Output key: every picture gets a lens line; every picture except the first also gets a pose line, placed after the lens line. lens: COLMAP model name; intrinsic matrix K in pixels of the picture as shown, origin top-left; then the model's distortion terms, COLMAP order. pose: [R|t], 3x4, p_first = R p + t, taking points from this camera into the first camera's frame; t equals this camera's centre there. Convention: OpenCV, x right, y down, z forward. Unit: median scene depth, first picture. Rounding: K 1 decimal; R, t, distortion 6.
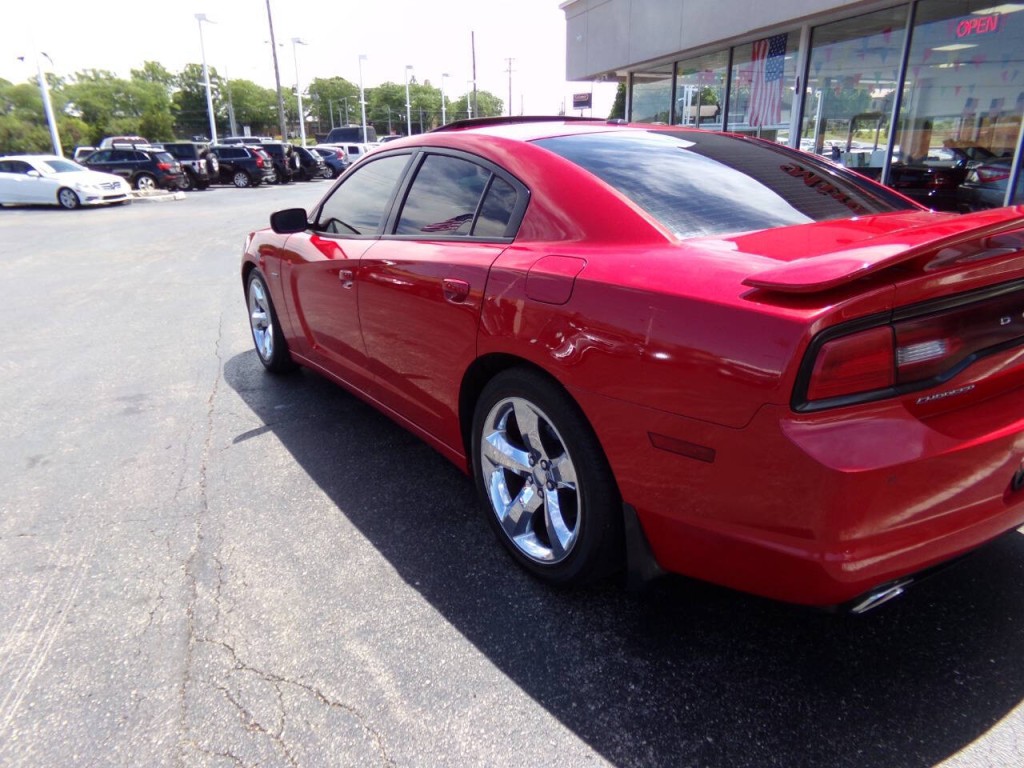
lens RADIAL K [[705.1, 0, 511.4], [0, 705.1, 401.2], [0, 0, 1]] dist [-0.001807, 0.027135]
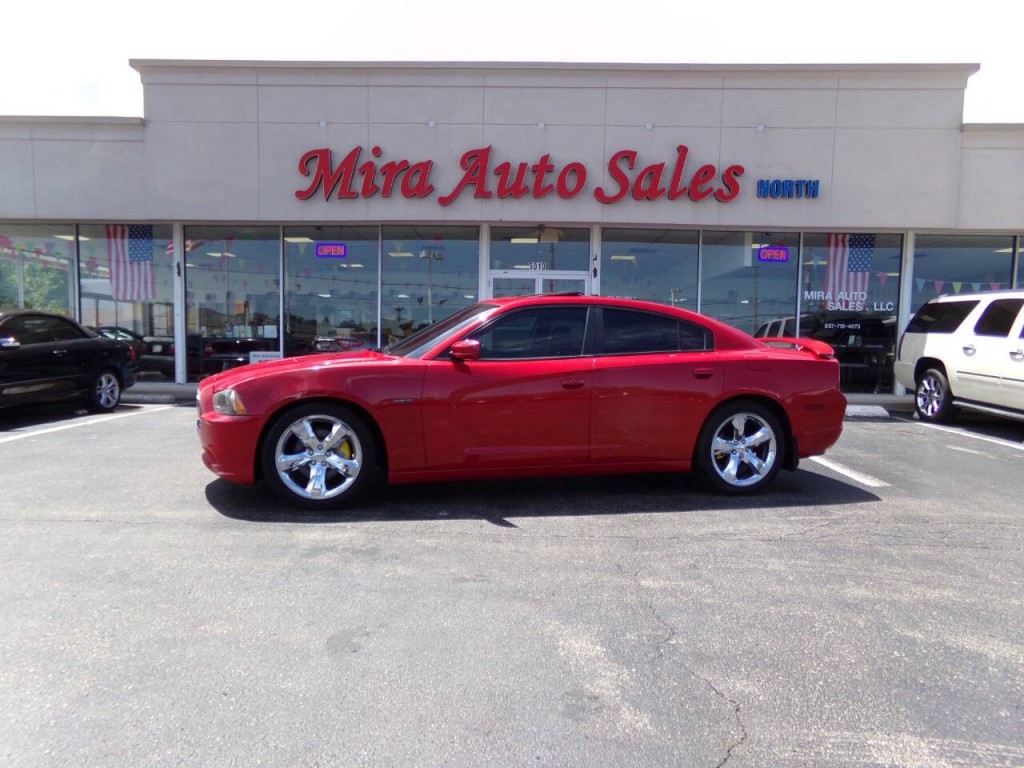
lens RADIAL K [[728.2, 0, 516.9], [0, 728.2, 389.8], [0, 0, 1]] dist [-0.043229, 0.100990]
pose [[0.344078, -0.039772, 0.938098, -0.478021], [0.287281, 0.955648, -0.064854, -0.025336], [-0.893913, 0.291812, 0.340243, 0.159083]]
